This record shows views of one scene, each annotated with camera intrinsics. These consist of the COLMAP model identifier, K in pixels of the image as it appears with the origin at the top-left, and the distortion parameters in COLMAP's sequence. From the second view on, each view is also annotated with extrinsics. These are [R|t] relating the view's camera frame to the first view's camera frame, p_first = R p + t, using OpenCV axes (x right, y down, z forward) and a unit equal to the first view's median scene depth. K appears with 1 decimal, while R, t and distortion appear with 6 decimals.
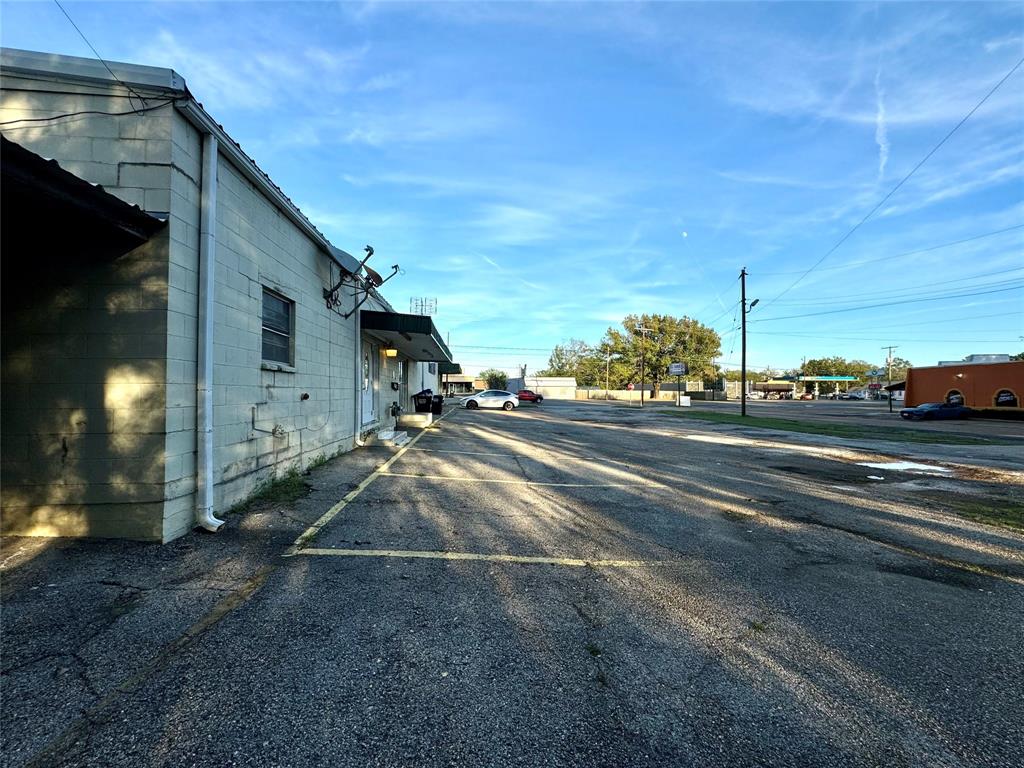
lens RADIAL K [[404.2, 0, 512.0], [0, 404.2, 384.0], [0, 0, 1]] dist [-0.004639, 0.000071]
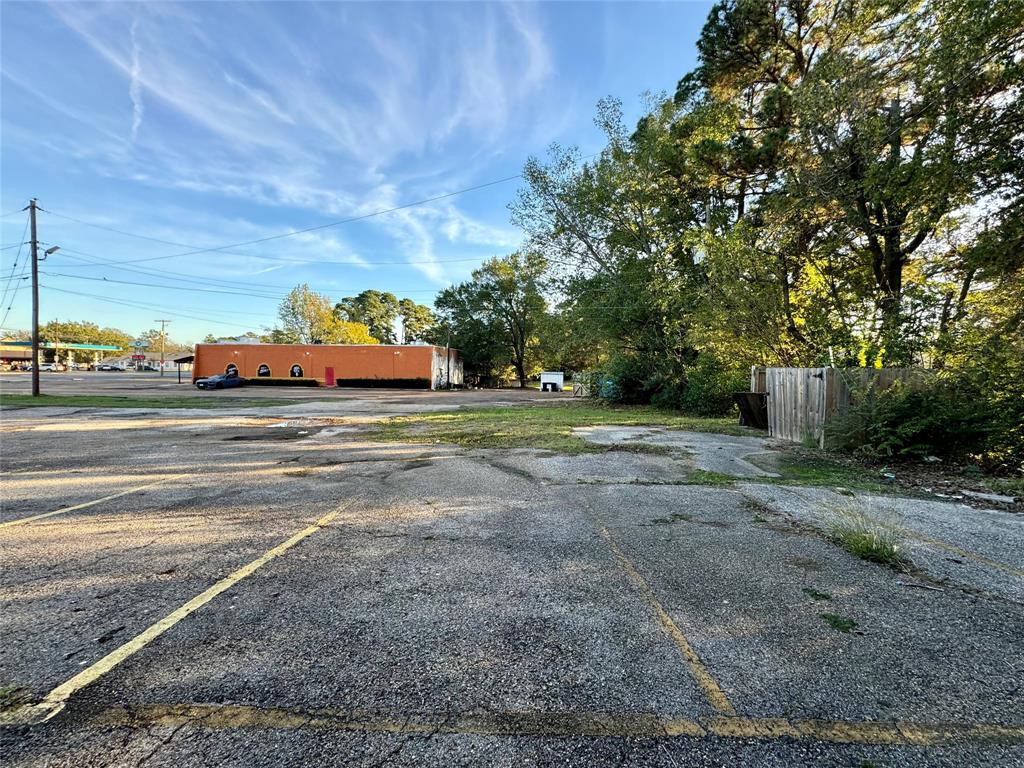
lens RADIAL K [[404.2, 0, 512.0], [0, 404.2, 384.0], [0, 0, 1]] dist [-0.004639, 0.000071]
pose [[0.089211, -0.036705, 0.995336, -0.915836], [-0.034651, 0.998601, 0.039931, -0.038118], [-0.995410, -0.038052, 0.087815, 0.344748]]
